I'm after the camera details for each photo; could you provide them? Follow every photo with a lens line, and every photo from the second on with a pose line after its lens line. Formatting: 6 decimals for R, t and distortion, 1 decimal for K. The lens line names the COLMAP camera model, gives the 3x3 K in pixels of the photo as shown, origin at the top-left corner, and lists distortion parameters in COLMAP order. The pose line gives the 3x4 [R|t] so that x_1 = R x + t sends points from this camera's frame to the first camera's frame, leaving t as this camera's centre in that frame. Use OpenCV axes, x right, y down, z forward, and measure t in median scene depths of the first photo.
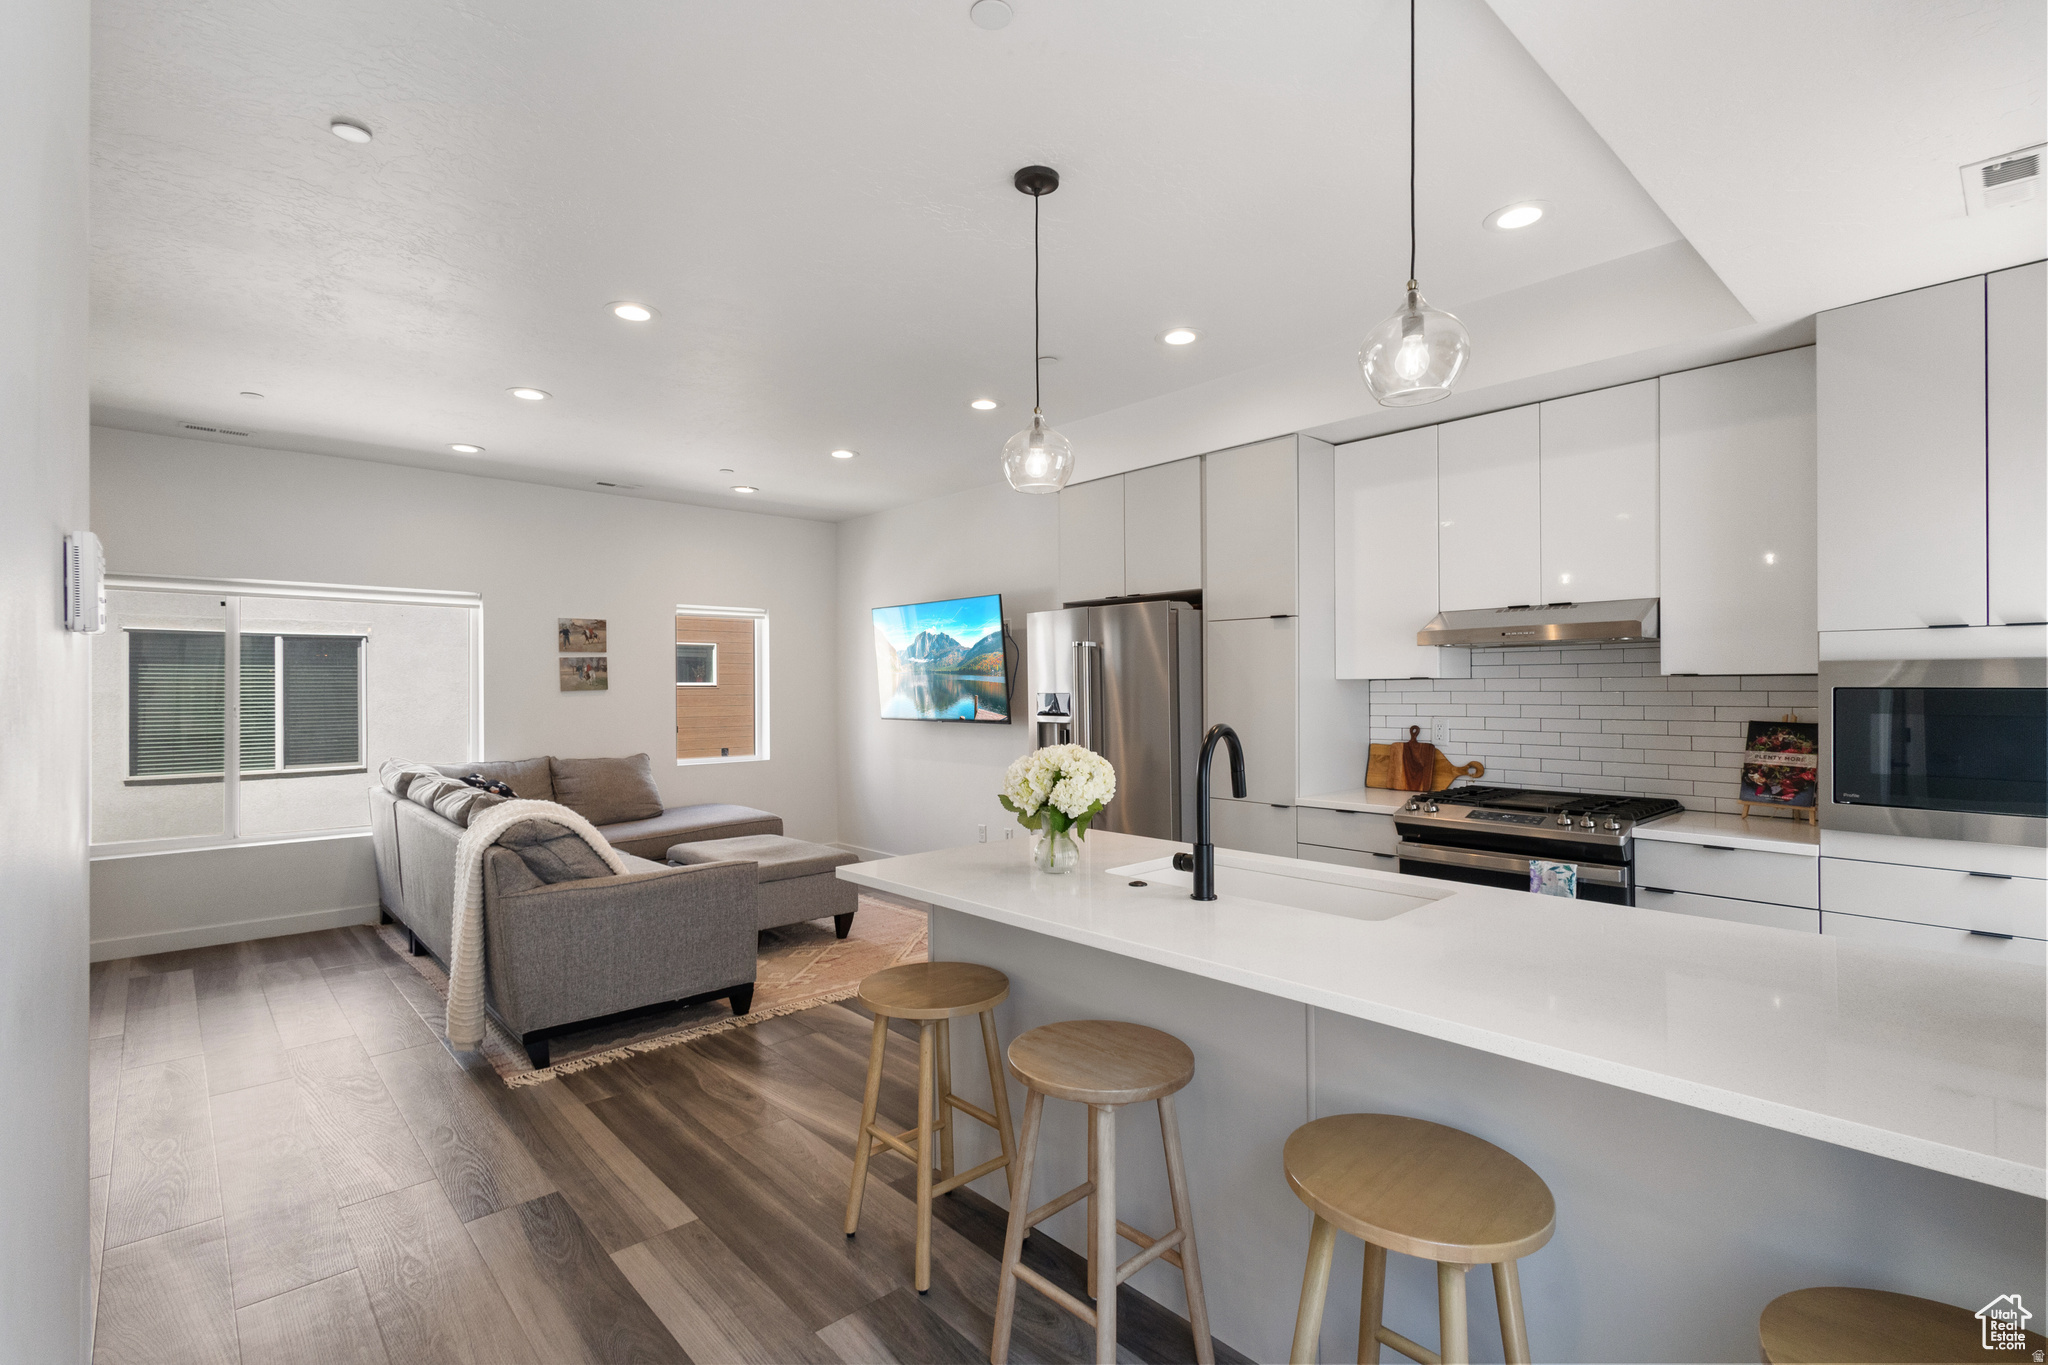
lens RADIAL K [[956.0, 0, 1044.5], [0, 956.0, 683.2], [0, 0, 1]] dist [0.010357, -0.002383]
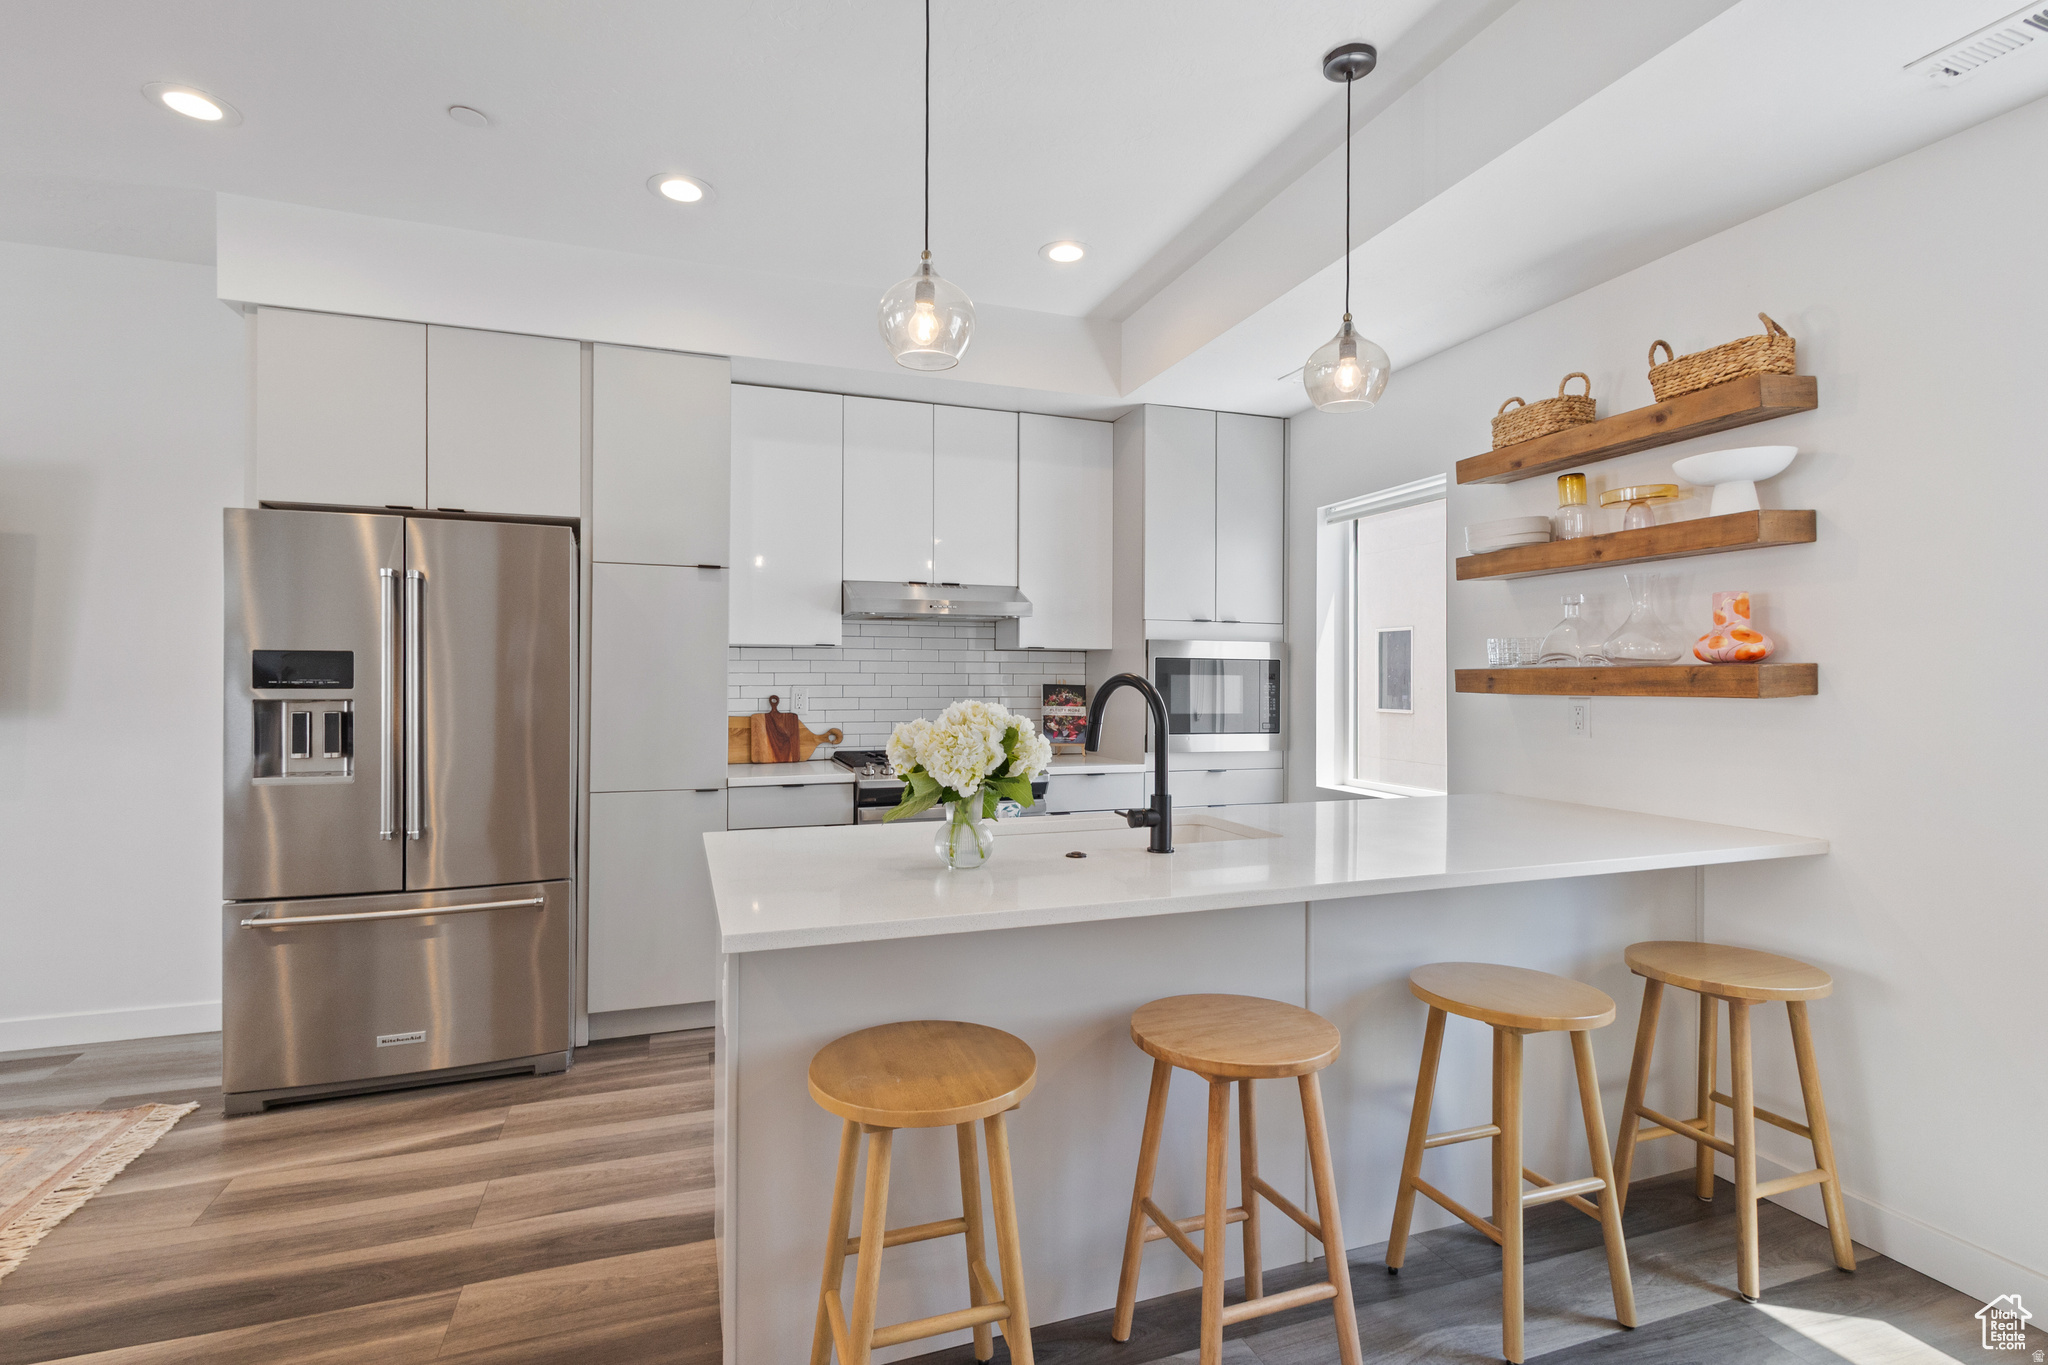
lens RADIAL K [[956.0, 0, 1040.1], [0, 956.0, 674.6], [0, 0, 1]] dist [0.010357, -0.002383]
pose [[0.380465, 0.011732, 0.924721, -0.374445], [-0.010193, 0.999912, -0.008492, 0.027211], [-0.924739, -0.006195, 0.380551, 0.361328]]
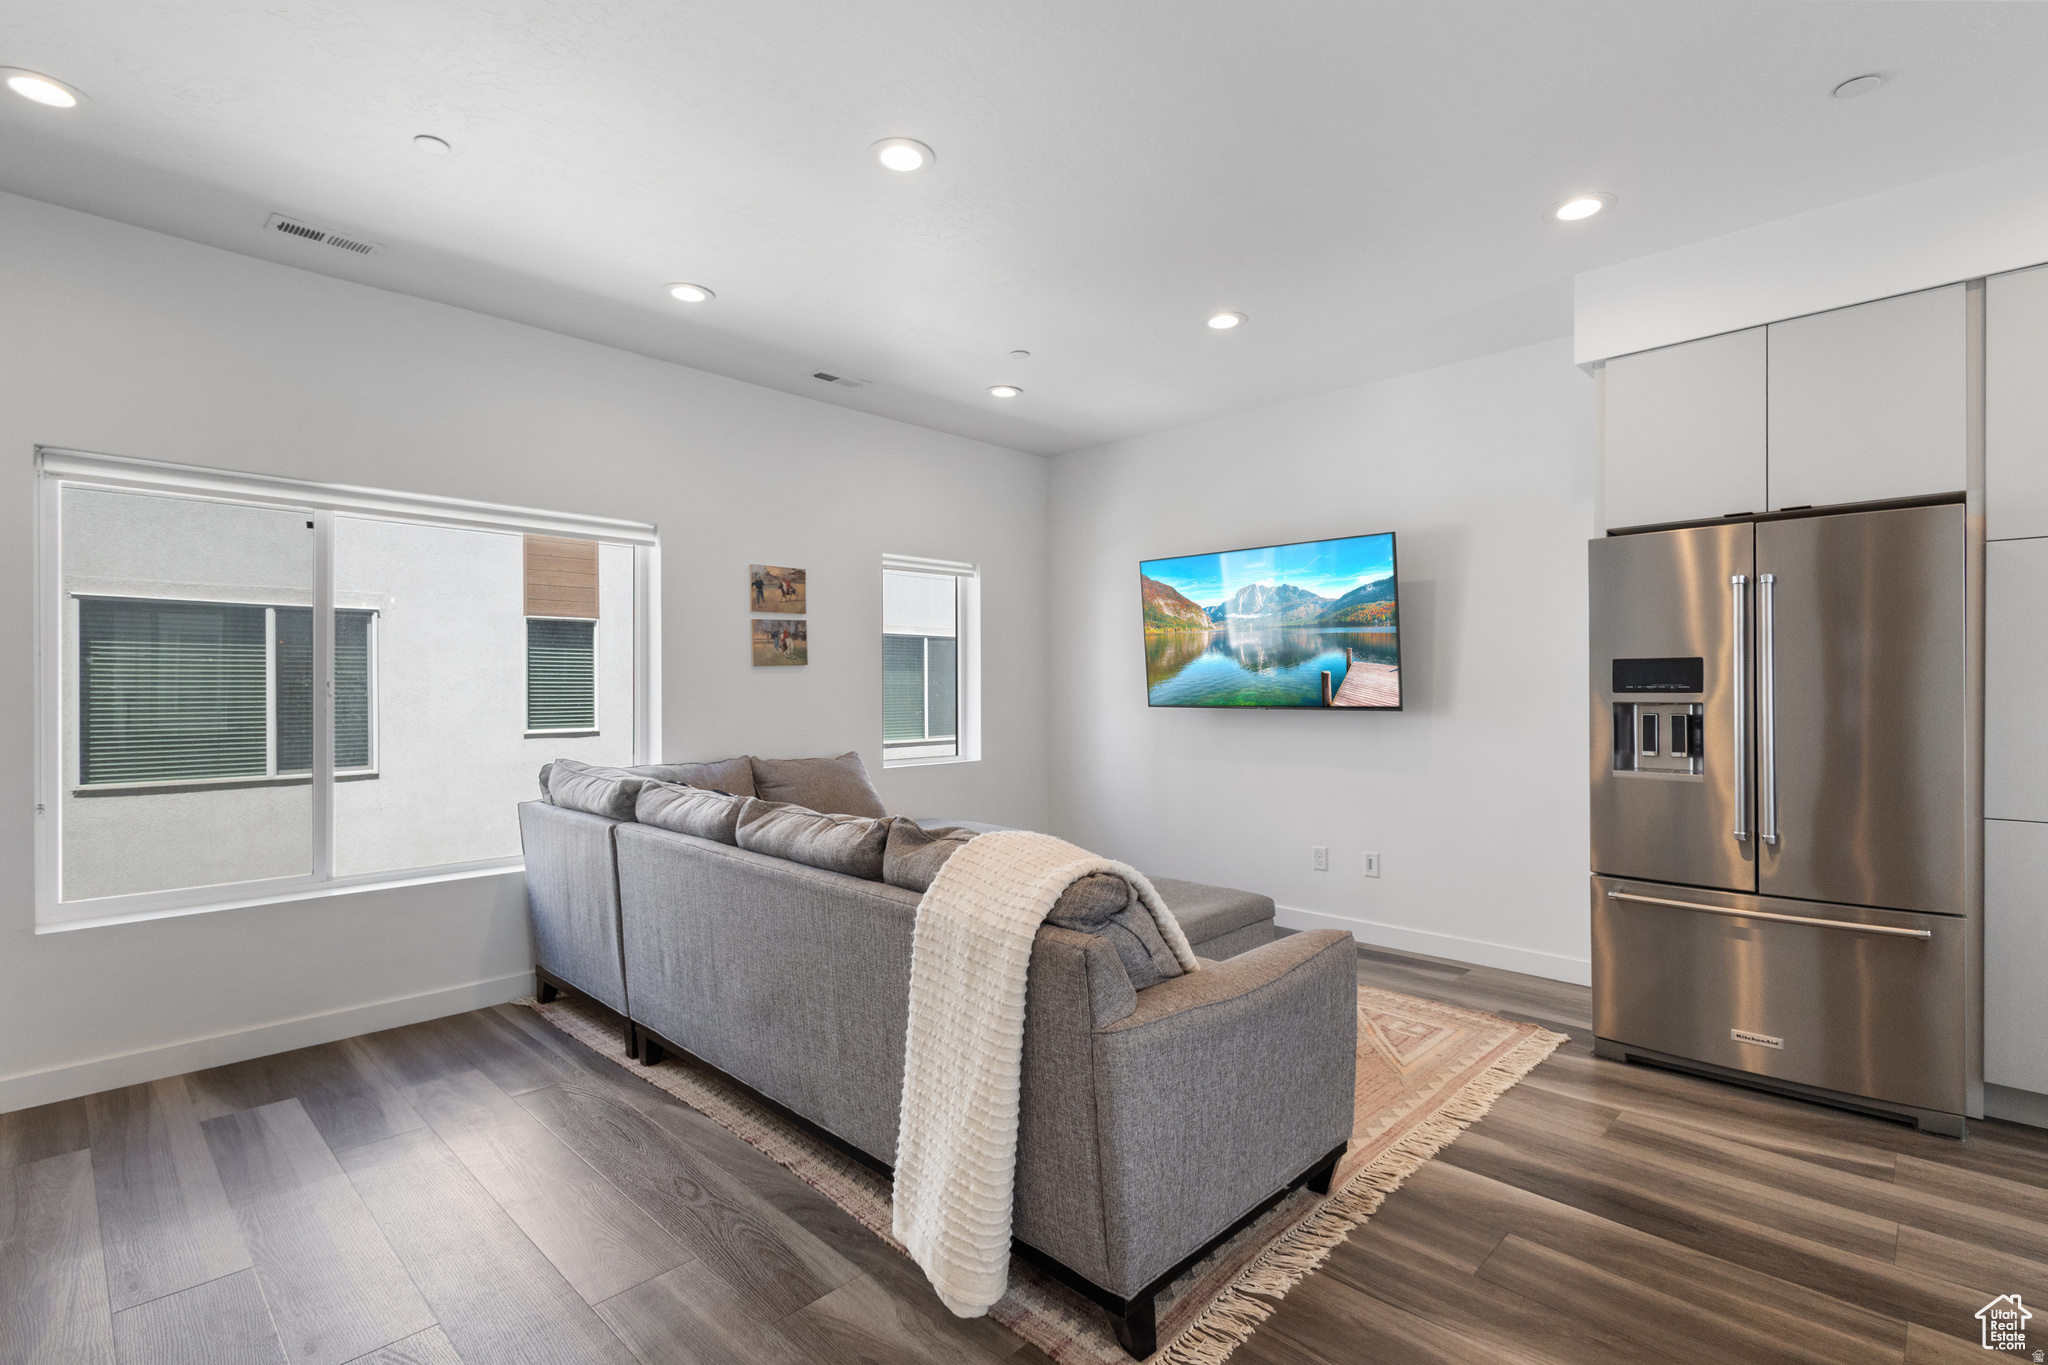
lens RADIAL K [[956.0, 0, 1023.1], [0, 956.0, 690.6], [0, 0, 1]] dist [0.010357, -0.002383]
pose [[0.998620, 0.001166, 0.052503, -0.475713], [-0.001482, 0.999981, 0.005985, 0.031141], [-0.052495, -0.006054, 0.998603, 0.377340]]
